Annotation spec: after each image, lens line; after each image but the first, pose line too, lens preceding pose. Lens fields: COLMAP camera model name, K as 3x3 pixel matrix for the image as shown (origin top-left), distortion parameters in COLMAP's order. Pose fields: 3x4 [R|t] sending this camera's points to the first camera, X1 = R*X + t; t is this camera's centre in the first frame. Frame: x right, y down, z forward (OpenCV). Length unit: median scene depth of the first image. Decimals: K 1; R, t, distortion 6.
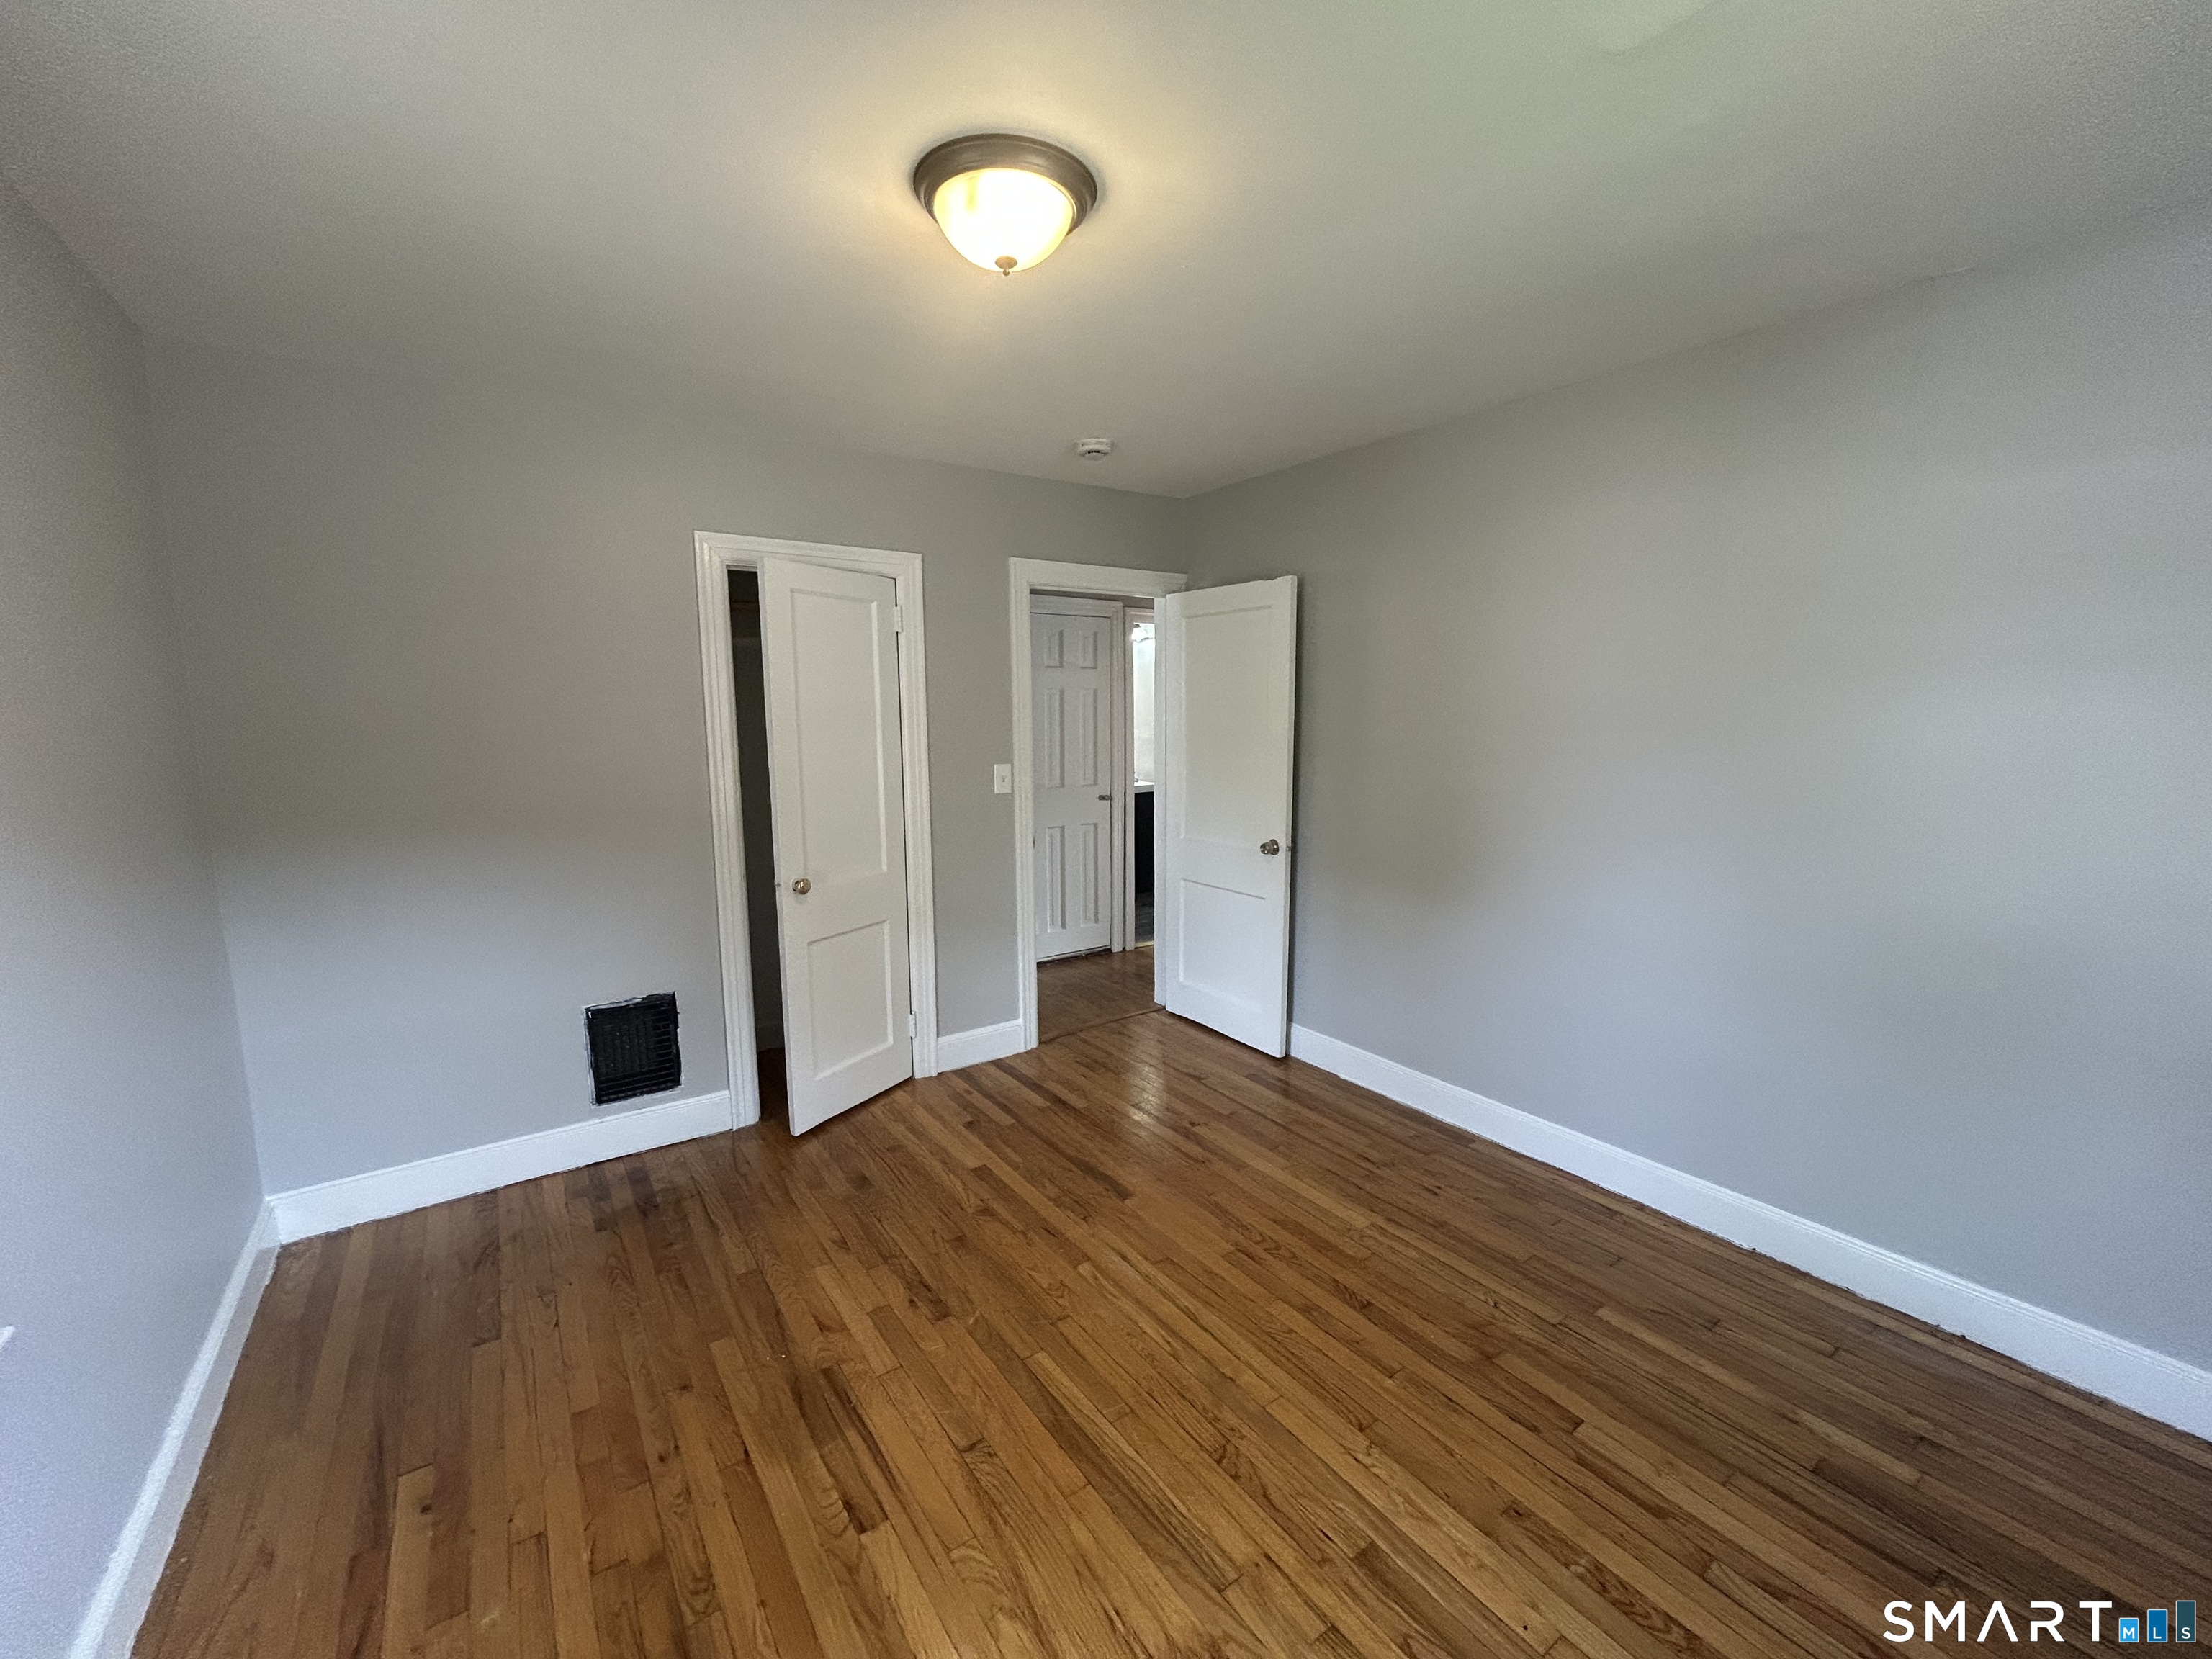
lens RADIAL K [[895.3, 0, 1106.0], [0, 895.3, 829.5], [0, 0, 1]] dist [-0.000159, -0.000082]
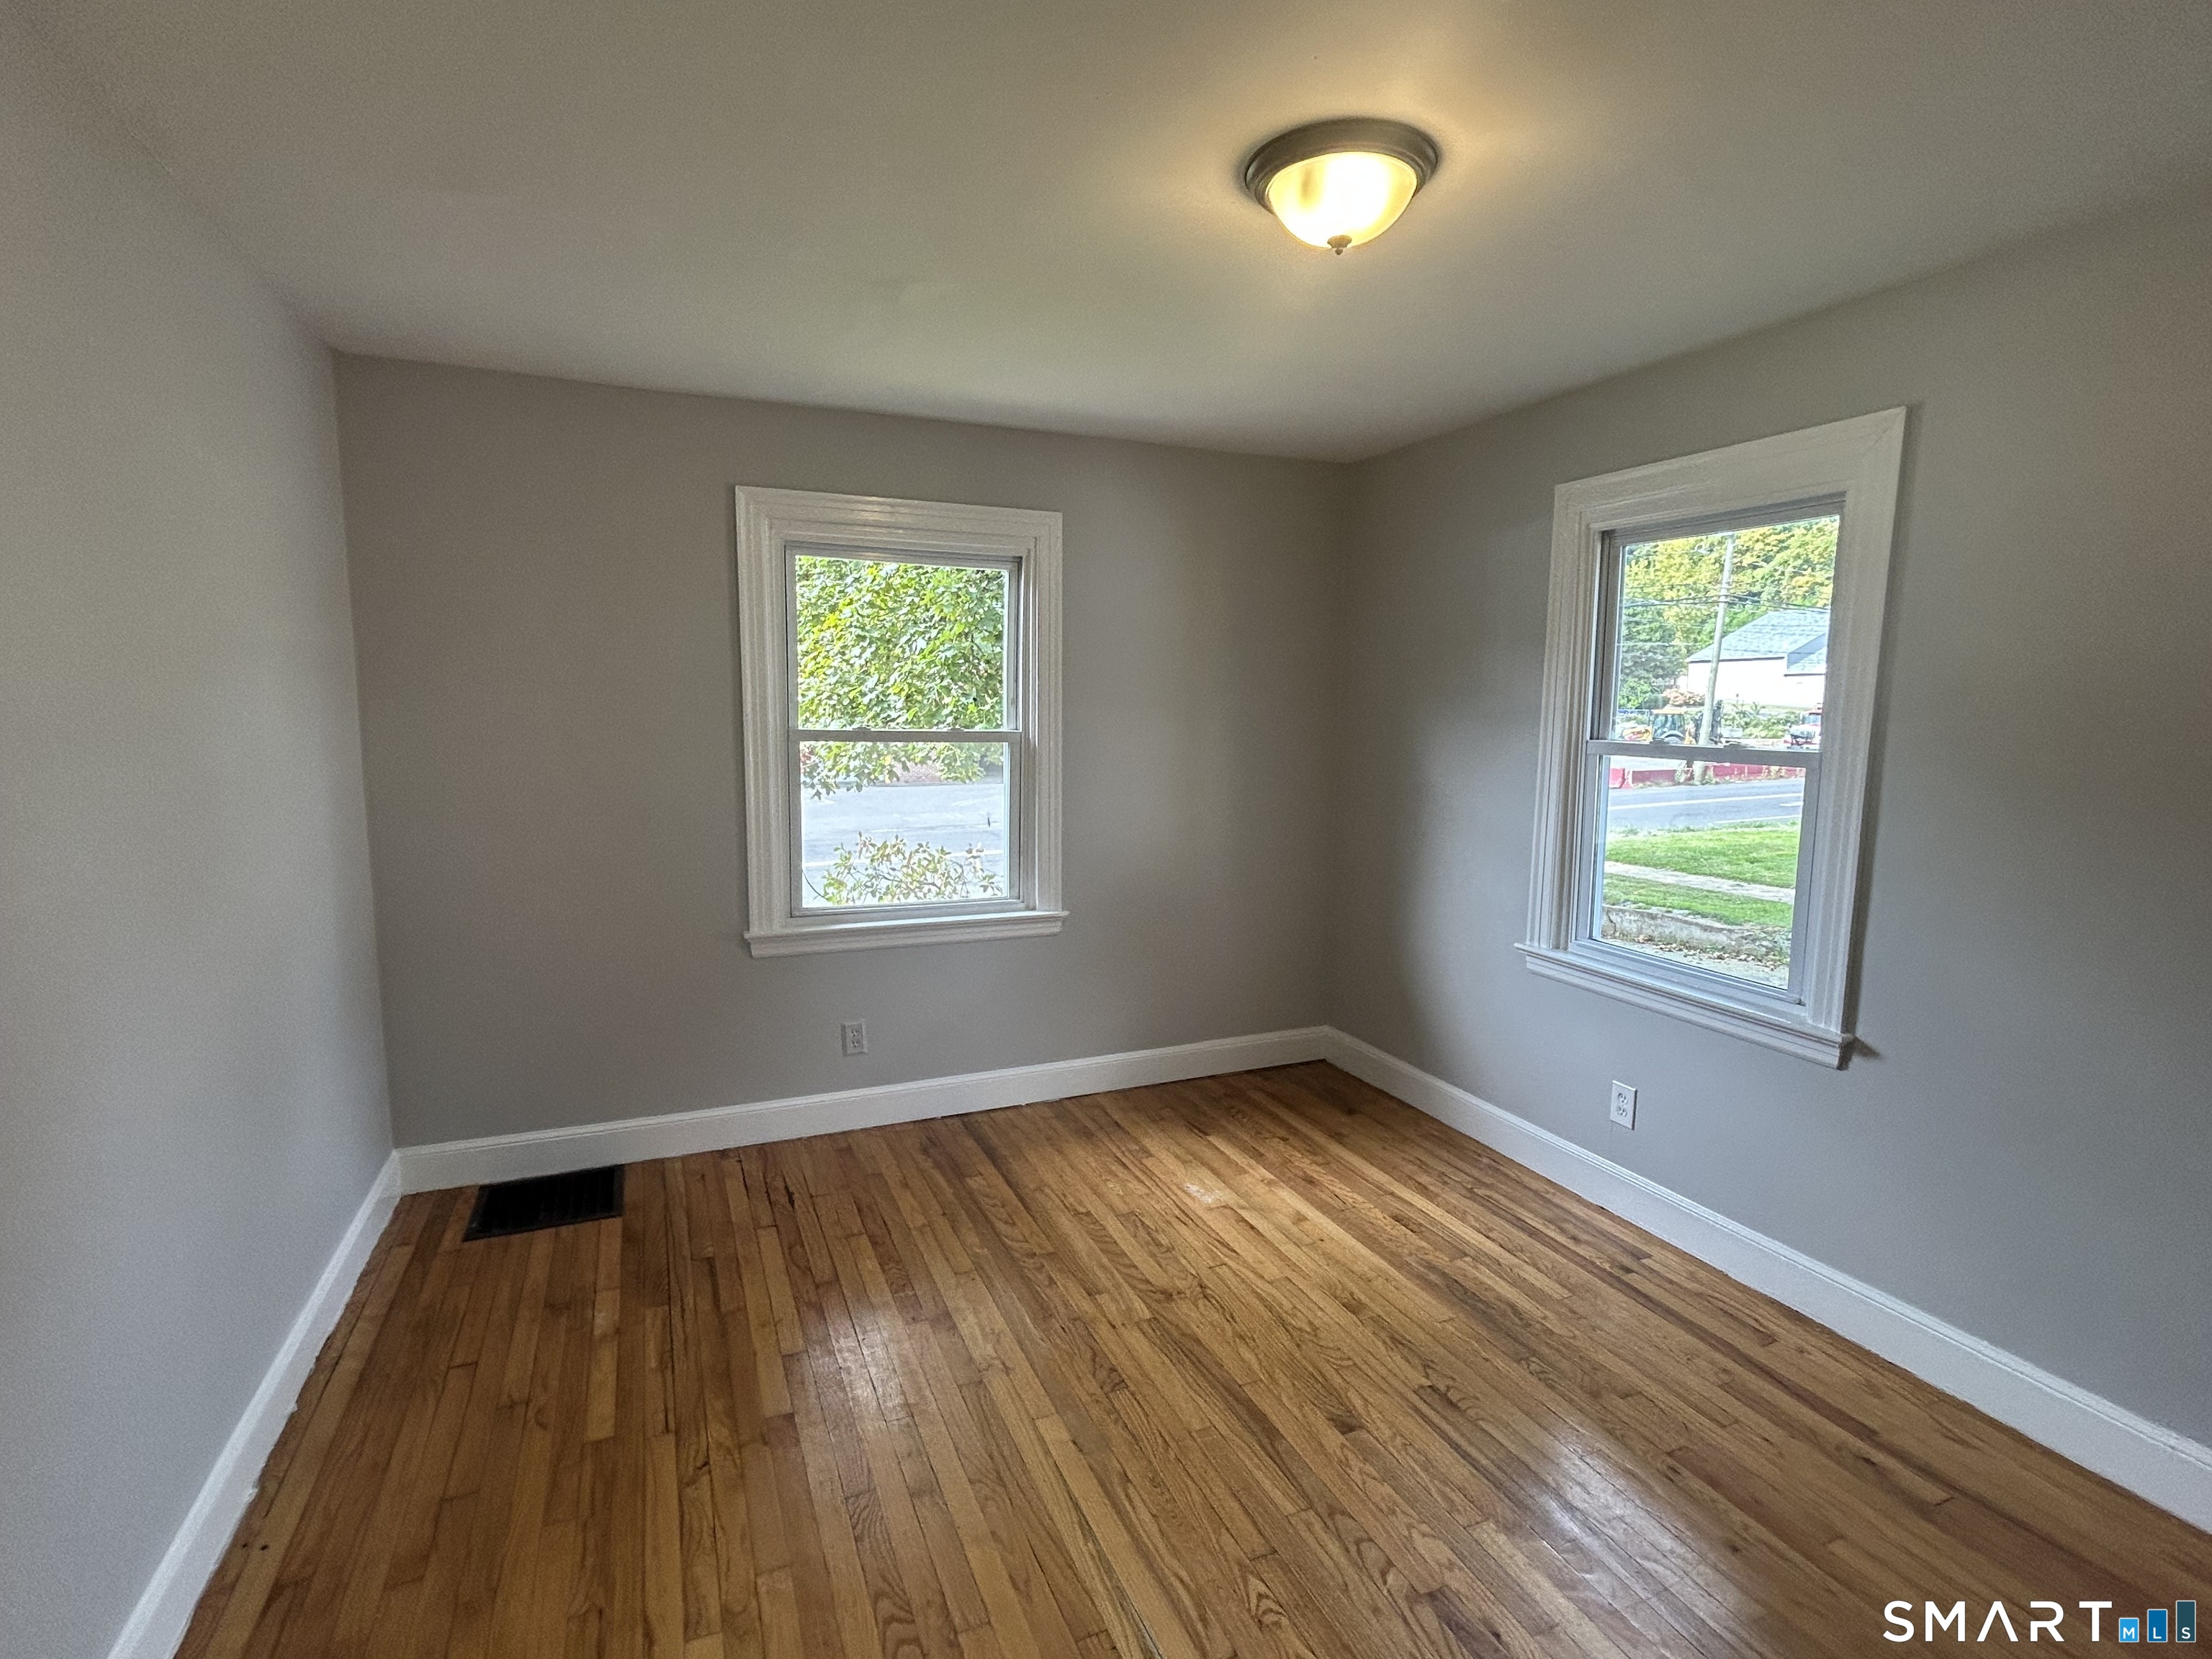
lens RADIAL K [[1049.2, 0, 1106.0], [0, 1049.2, 829.5], [0, 0, 1]] dist [0.002581, 0.000370]
pose [[-0.977655, -0.027317, 0.208433, -0.106773], [0.025147, 0.969203, 0.244977, -0.276682], [-0.208706, 0.244745, -0.946859, 2.039583]]
